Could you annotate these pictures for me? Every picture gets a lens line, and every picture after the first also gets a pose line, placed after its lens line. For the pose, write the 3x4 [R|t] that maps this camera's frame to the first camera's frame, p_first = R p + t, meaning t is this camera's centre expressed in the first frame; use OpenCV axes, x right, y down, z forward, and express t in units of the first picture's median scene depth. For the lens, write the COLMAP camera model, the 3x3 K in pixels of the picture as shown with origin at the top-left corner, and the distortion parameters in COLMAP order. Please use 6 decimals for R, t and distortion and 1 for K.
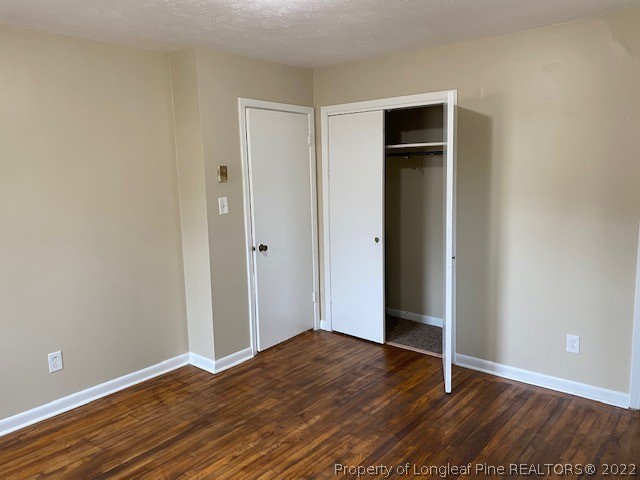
lens RADIAL K [[493.2, 0, 320.5], [0, 493.2, 239.2], [0, 0, 1]] dist [0.041273, -0.024424]
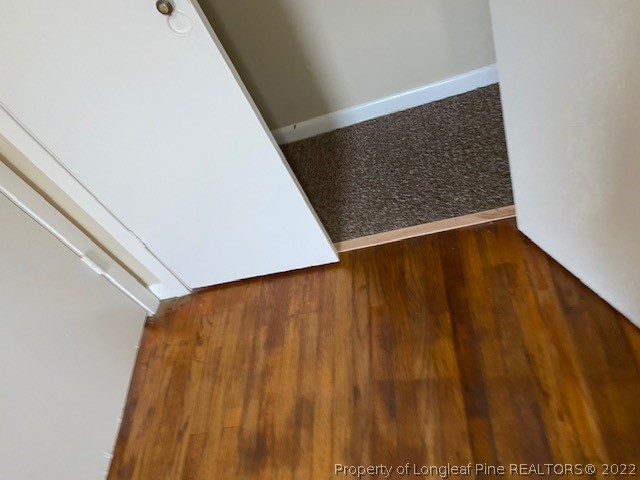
lens RADIAL K [[493.2, 0, 319.1], [0, 493.2, 240.5], [0, 0, 1]] dist [0.041273, -0.024424]
pose [[0.742972, -0.644546, 0.180426, 0.059204], [0.442822, 0.675488, 0.589598, -0.033779], [-0.501898, -0.358158, 0.787287, 0.730836]]
